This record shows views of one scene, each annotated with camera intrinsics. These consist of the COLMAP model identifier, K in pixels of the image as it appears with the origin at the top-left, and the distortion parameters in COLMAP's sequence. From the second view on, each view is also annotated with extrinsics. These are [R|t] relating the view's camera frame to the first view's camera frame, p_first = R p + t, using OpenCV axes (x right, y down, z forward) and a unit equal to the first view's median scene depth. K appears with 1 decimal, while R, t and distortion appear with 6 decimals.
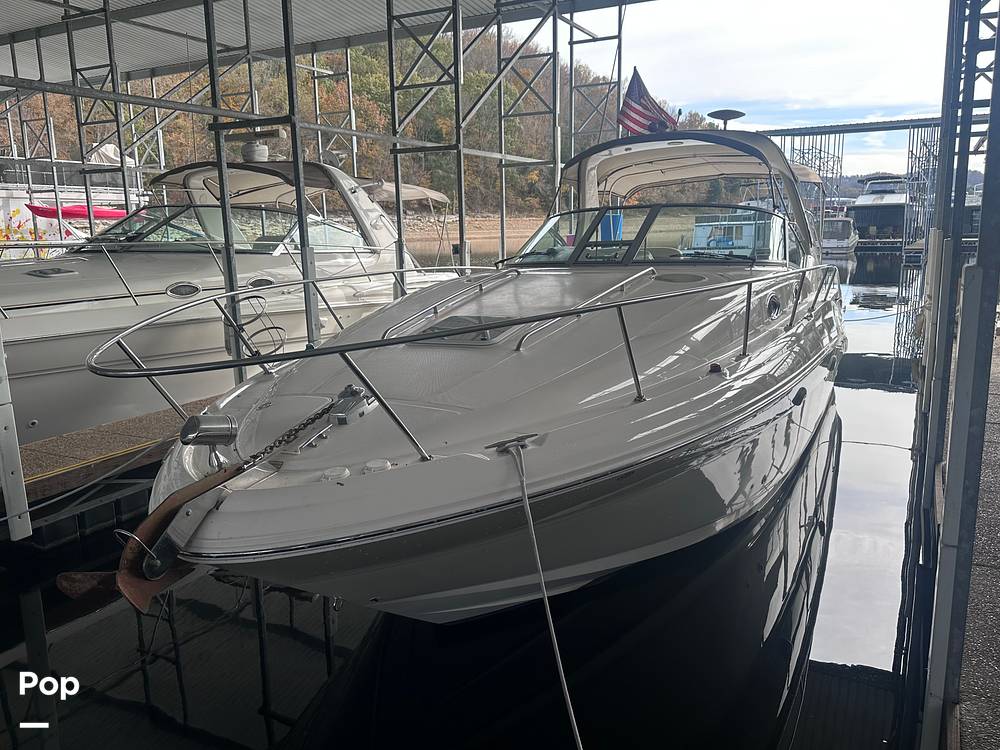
lens RADIAL K [[779.7, 0, 500.0], [0, 779.7, 375.0], [0, 0, 1]] dist [0.009920, 0.006218]
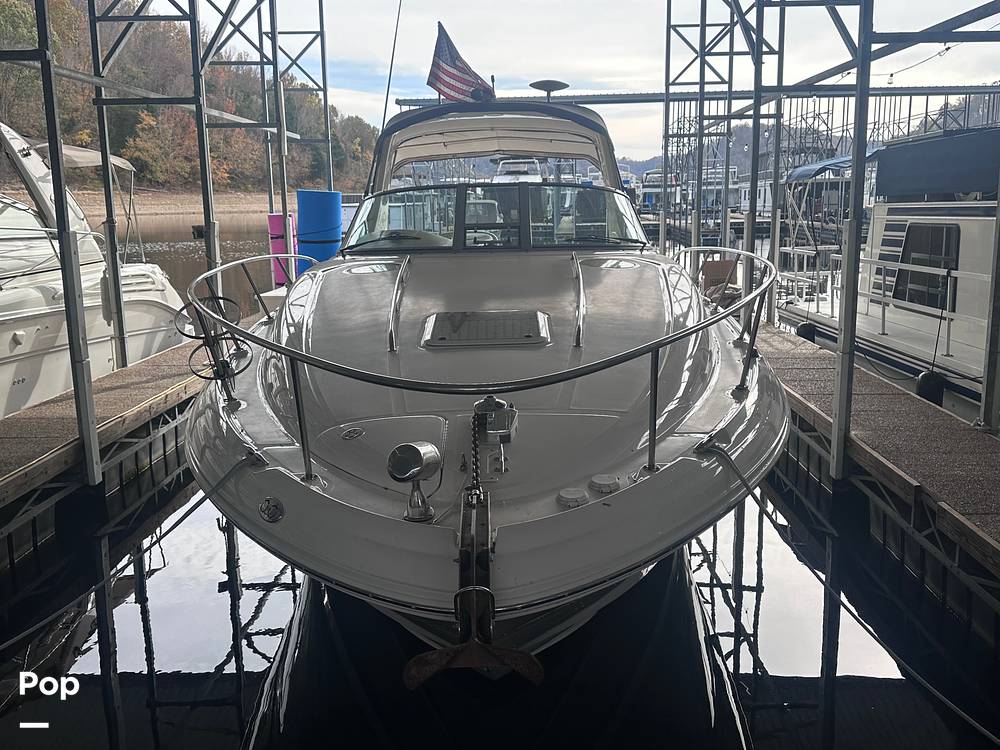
lens RADIAL K [[952.1, 0, 500.0], [0, 952.1, 375.0], [0, 0, 1]] dist [-0.011607, -0.018489]
pose [[0.895002, -0.064352, 0.441395, -0.248869], [0.070119, 0.997533, 0.003256, -0.004483], [-0.440516, 0.028036, 0.897307, 0.036812]]
